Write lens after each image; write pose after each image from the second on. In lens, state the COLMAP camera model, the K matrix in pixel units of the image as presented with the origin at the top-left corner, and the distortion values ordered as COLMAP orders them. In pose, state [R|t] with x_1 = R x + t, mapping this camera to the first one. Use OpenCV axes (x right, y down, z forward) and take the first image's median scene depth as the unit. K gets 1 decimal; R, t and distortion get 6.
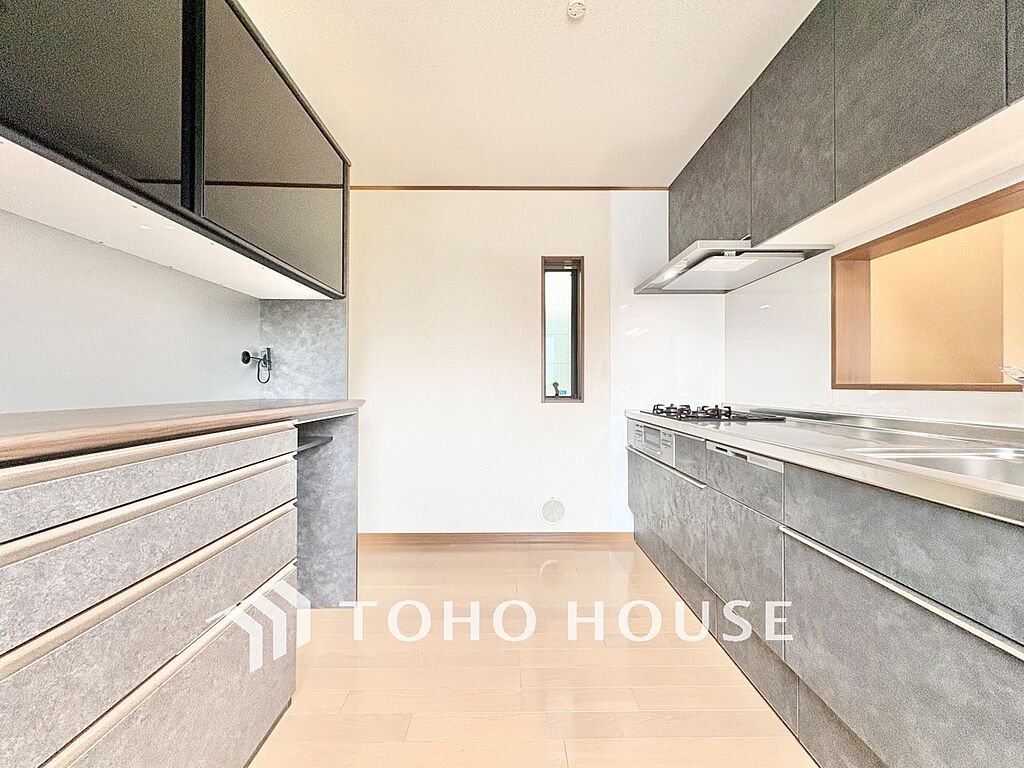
lens RADIAL K [[412.1, 0, 513.6], [0, 412.1, 383.5], [0, 0, 1]] dist [0.000670, 0.000329]
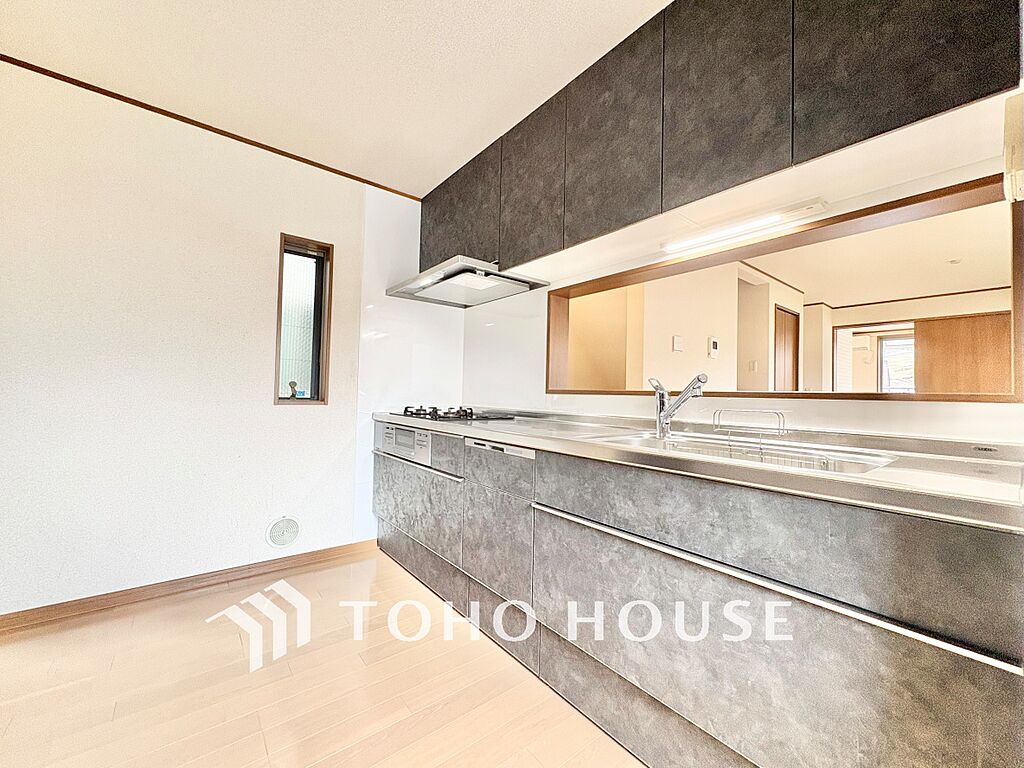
lens RADIAL K [[412.1, 0, 513.0], [0, 412.1, 382.9], [0, 0, 1]] dist [0.000670, 0.000329]
pose [[0.787380, 0.036246, 0.615401, -0.095052], [-0.025379, 0.999330, -0.026387, 0.016146], [-0.615945, 0.005158, 0.787772, 0.048742]]
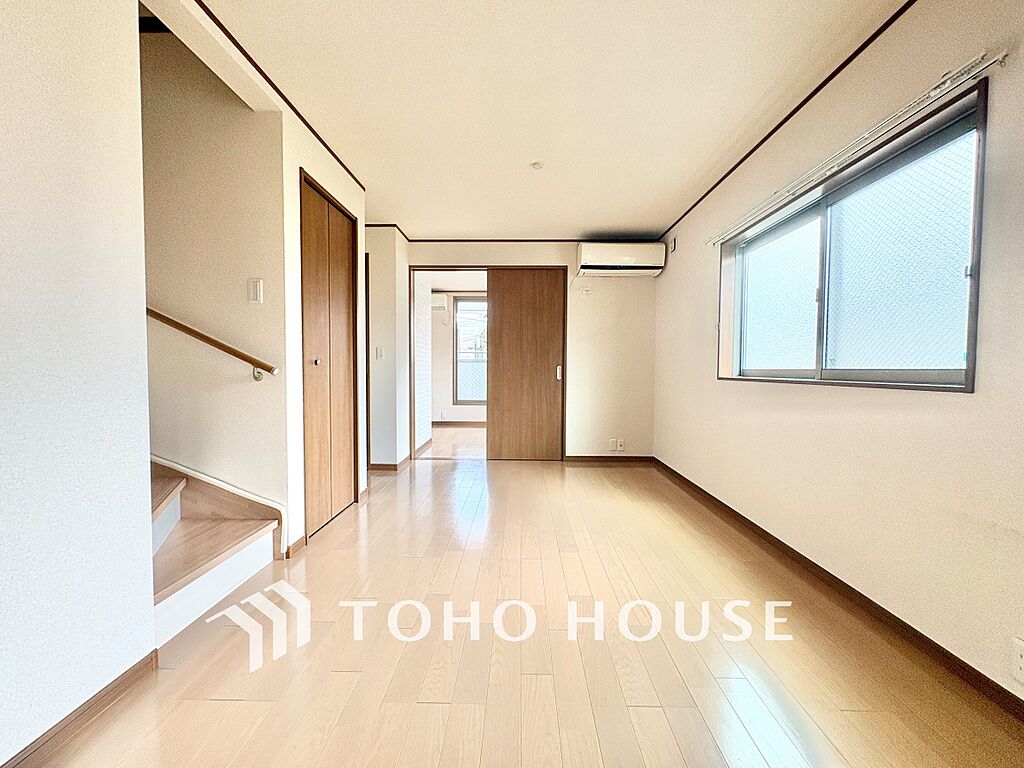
lens RADIAL K [[412.1, 0, 512.3], [0, 412.1, 381.1], [0, 0, 1]] dist [0.000670, 0.000329]
pose [[0.037023, -0.027513, 0.998936, 1.383568], [-0.002465, 0.999615, 0.027623, 0.027995], [-0.999311, -0.003485, 0.036941, 0.343086]]
